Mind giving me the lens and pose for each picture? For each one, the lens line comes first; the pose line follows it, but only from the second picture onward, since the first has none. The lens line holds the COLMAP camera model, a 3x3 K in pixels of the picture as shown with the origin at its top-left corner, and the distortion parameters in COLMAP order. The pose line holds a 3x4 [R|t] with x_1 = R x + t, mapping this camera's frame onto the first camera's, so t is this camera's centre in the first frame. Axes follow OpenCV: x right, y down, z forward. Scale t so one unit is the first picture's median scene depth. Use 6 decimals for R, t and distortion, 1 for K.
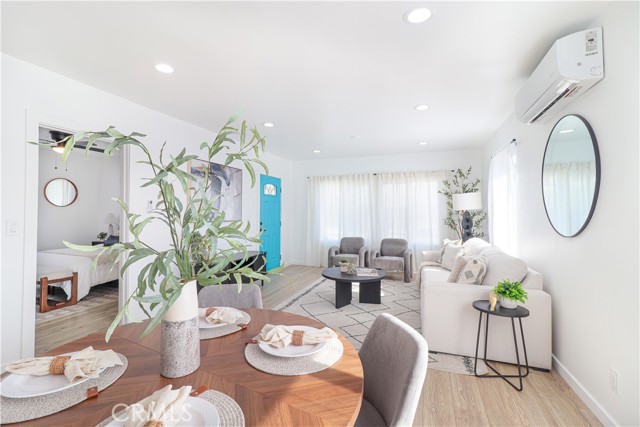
lens RADIAL K [[293.4, 0, 319.9], [0, 293.4, 209.6], [0, 0, 1]] dist [-0.000258, -0.000251]
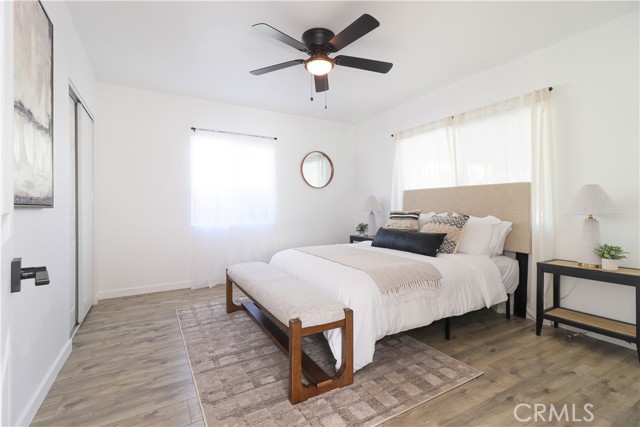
lens RADIAL K [[293.4, 0, 319.9], [0, 293.4, 209.6], [0, 0, 1]] dist [-0.000258, -0.000251]
pose [[0.761098, -0.008214, -0.648585, -0.568176], [0.016530, 0.999841, 0.006735, 0.060171], [0.648427, -0.015847, 0.761112, 0.626732]]
